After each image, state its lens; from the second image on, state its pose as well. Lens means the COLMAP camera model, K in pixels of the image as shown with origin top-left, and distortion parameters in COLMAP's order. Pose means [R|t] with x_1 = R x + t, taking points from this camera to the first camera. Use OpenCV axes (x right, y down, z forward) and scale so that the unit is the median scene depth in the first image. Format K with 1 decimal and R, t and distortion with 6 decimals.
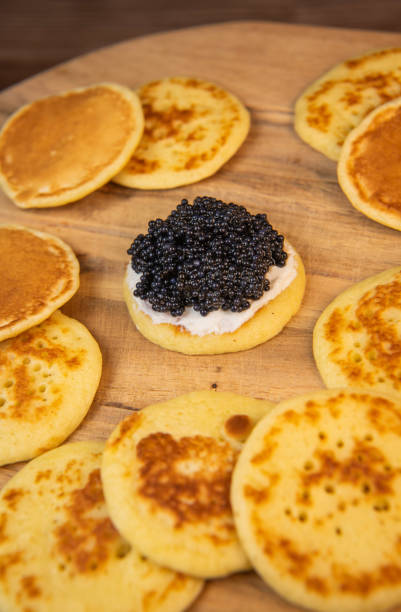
lens RADIAL K [[1052.8, 0, 186.1], [0, 1052.8, 305.2], [0, 0, 1]] dist [0.189348, 0.175344]
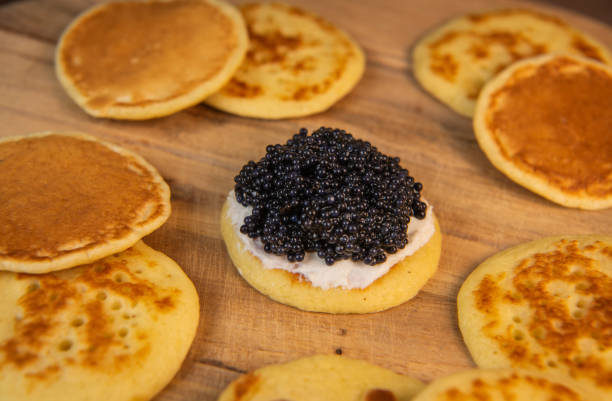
lens RADIAL K [[1052.8, 0, 295.2], [0, 1052.8, 200.8], [0, 0, 1]] dist [0.189348, 0.175344]
pose [[0.976639, 0.128620, 0.172141, -0.152155], [-0.108510, 0.986635, -0.121562, 0.061759], [-0.185475, 0.100044, 0.977543, 0.198387]]
